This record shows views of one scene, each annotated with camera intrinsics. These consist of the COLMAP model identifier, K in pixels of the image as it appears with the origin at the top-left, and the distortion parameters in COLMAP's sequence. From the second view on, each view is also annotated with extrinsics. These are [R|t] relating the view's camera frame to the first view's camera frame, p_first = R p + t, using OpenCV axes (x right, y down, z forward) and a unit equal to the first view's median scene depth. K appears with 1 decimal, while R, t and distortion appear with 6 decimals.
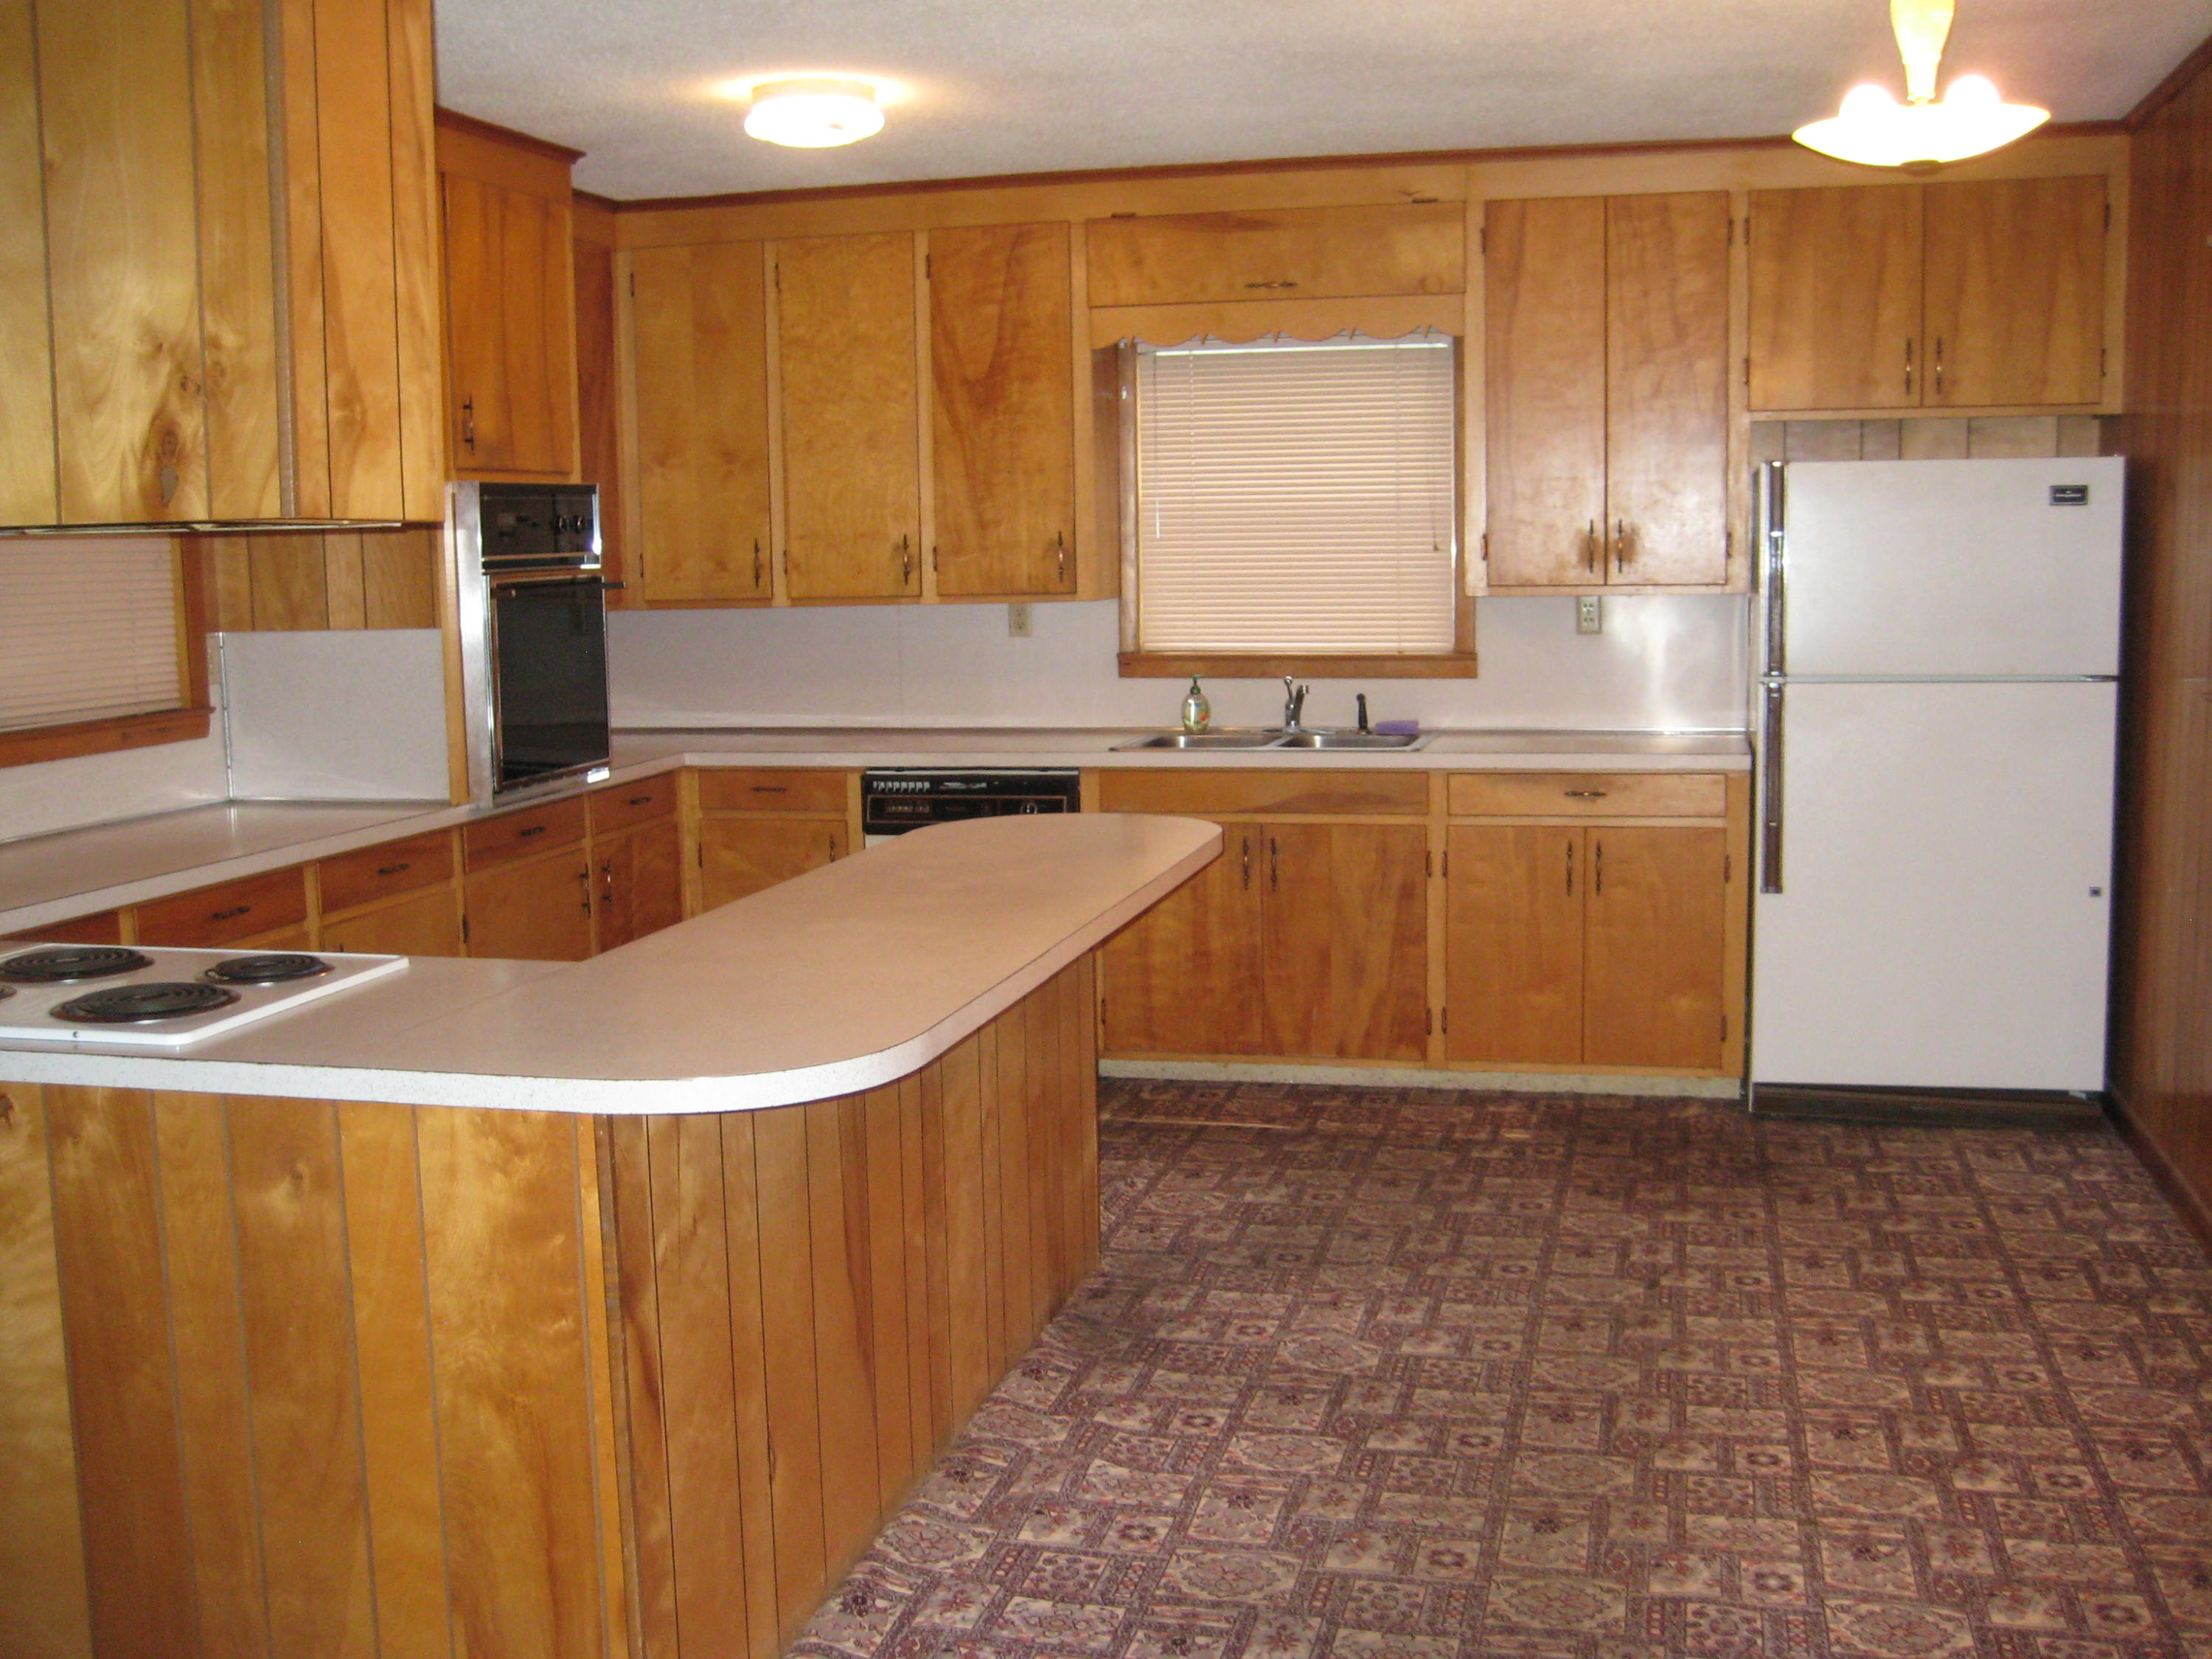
lens RADIAL K [[2302.3, 0, 1092.0], [0, 2302.3, 828.8], [0, 0, 1]] dist [-0.159583, 0.236525]
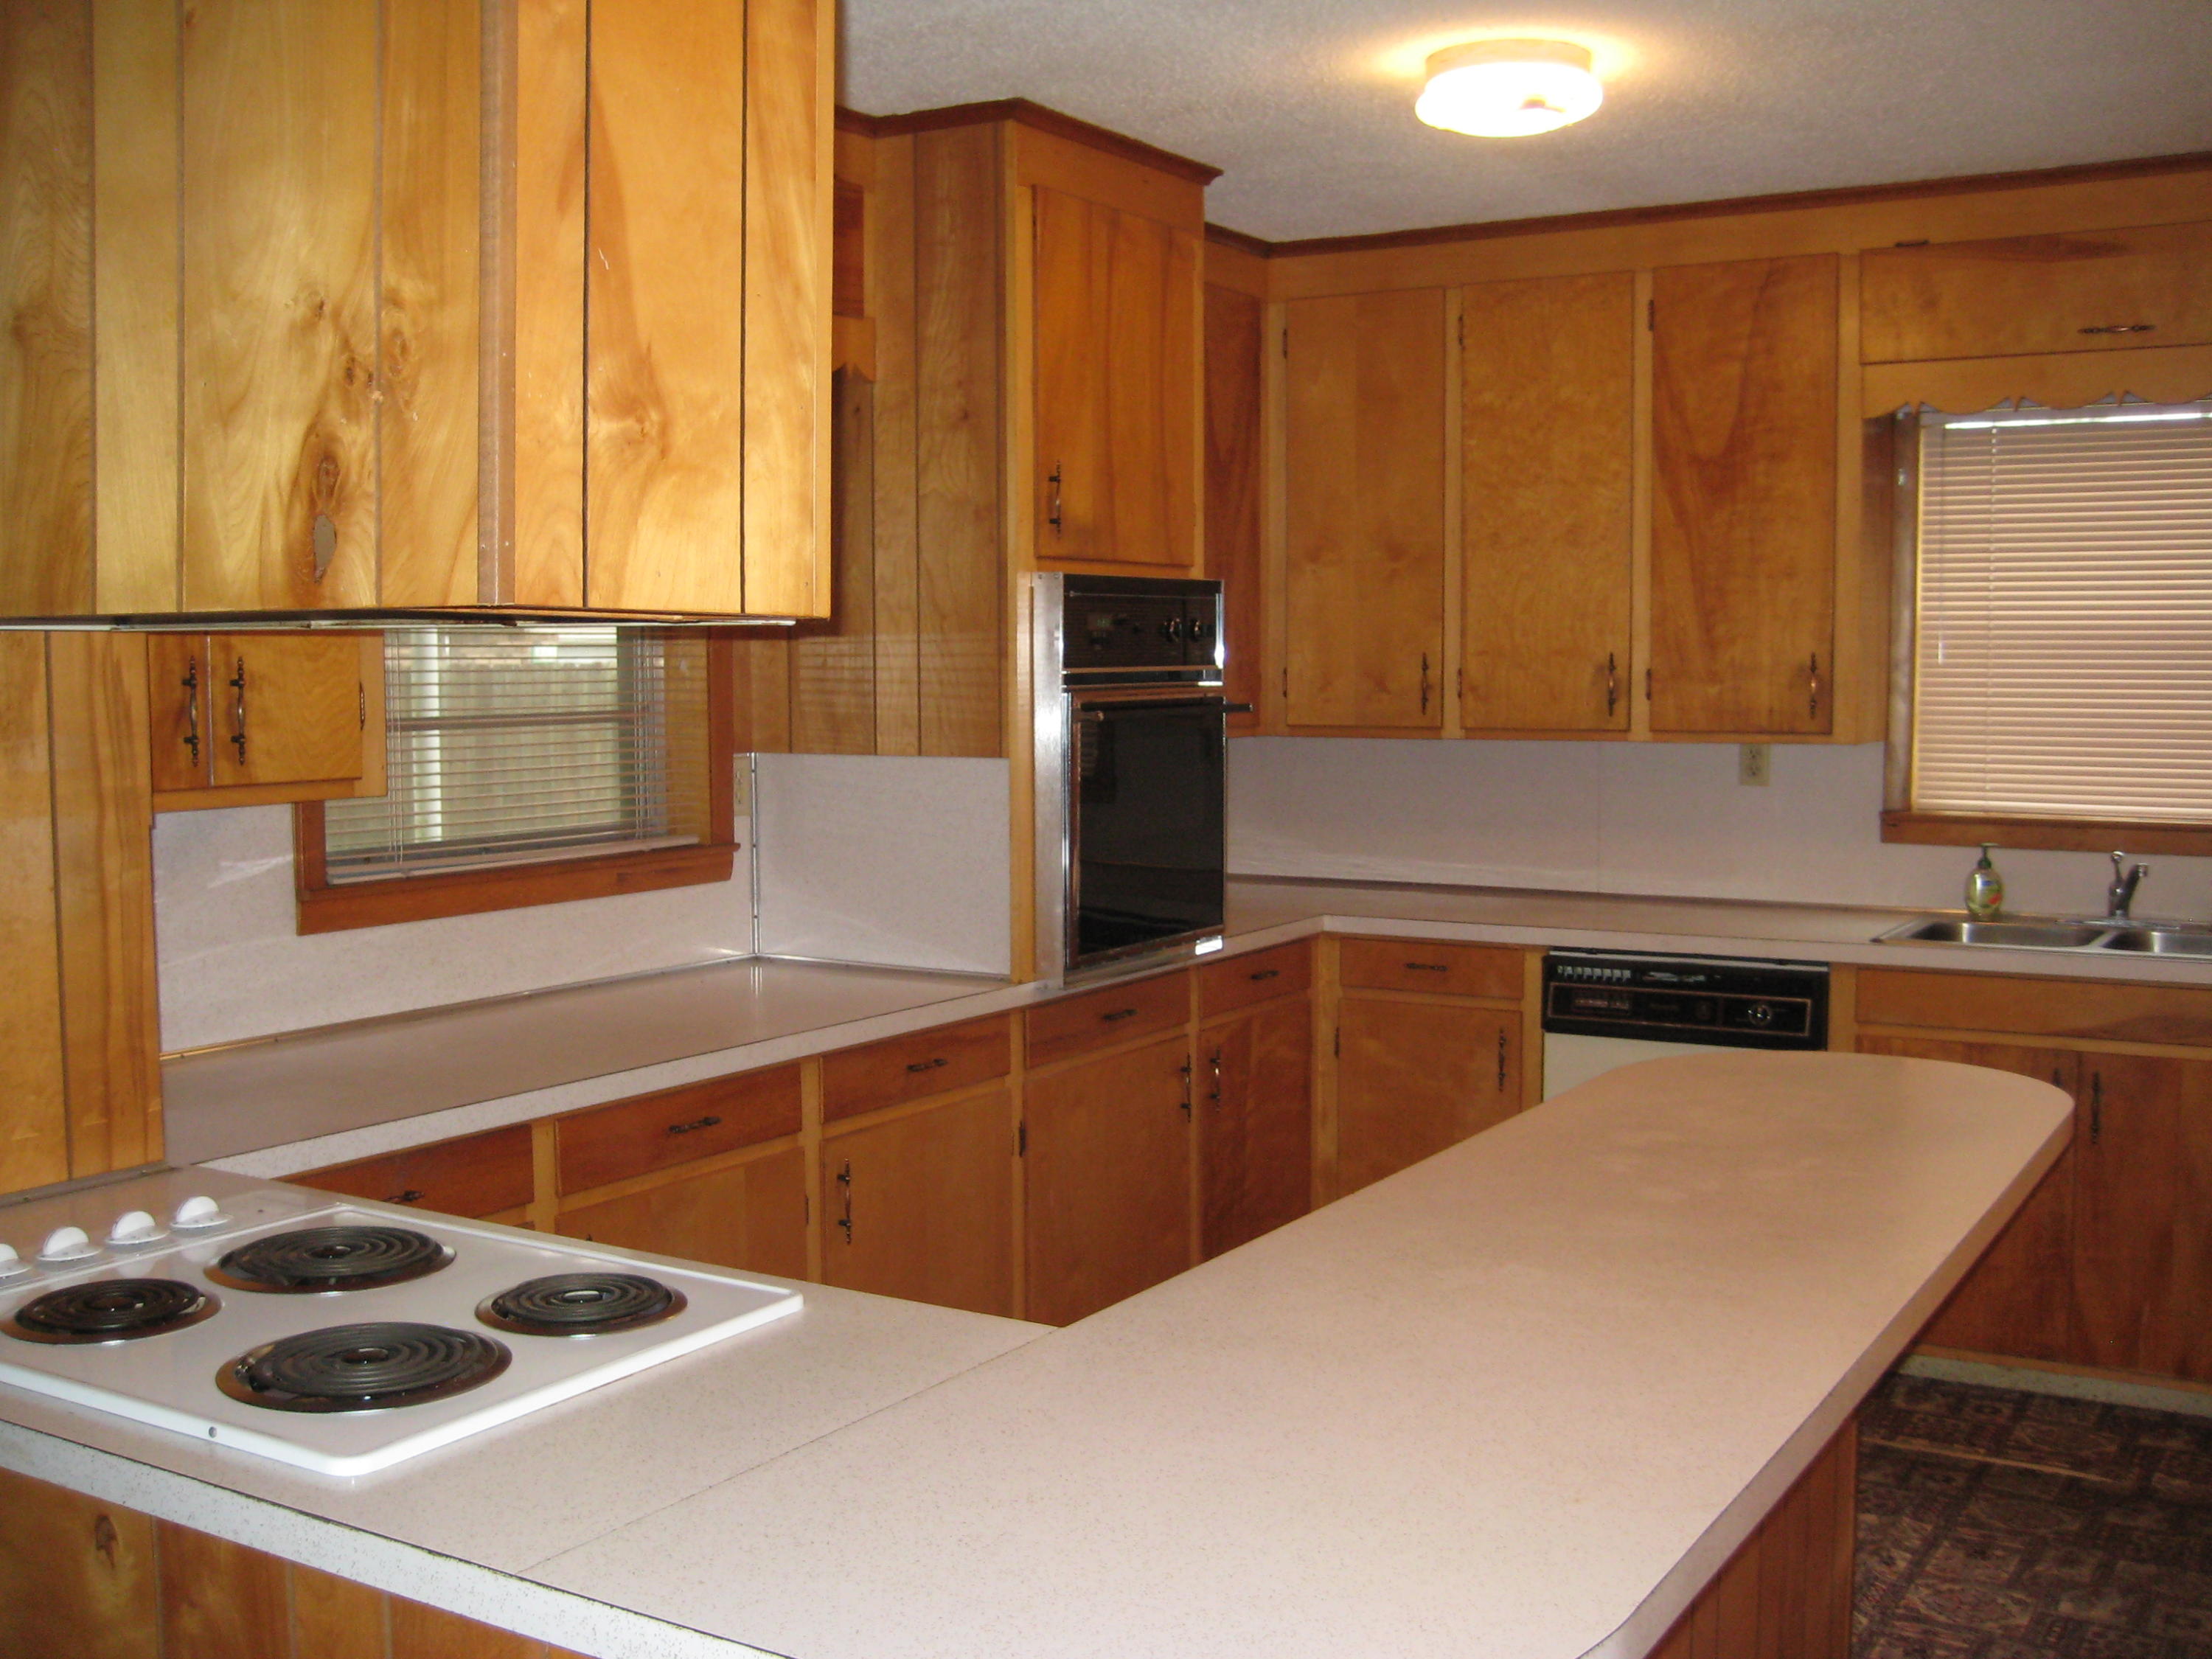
lens RADIAL K [[2302.3, 0, 1092.0], [0, 2302.3, 828.8], [0, 0, 1]] dist [-0.159583, 0.236525]
pose [[0.954997, 0.038233, -0.294141, -0.020766], [-0.052447, 0.997799, -0.040587, -0.029240], [0.291942, 0.054188, 0.954900, 0.220989]]
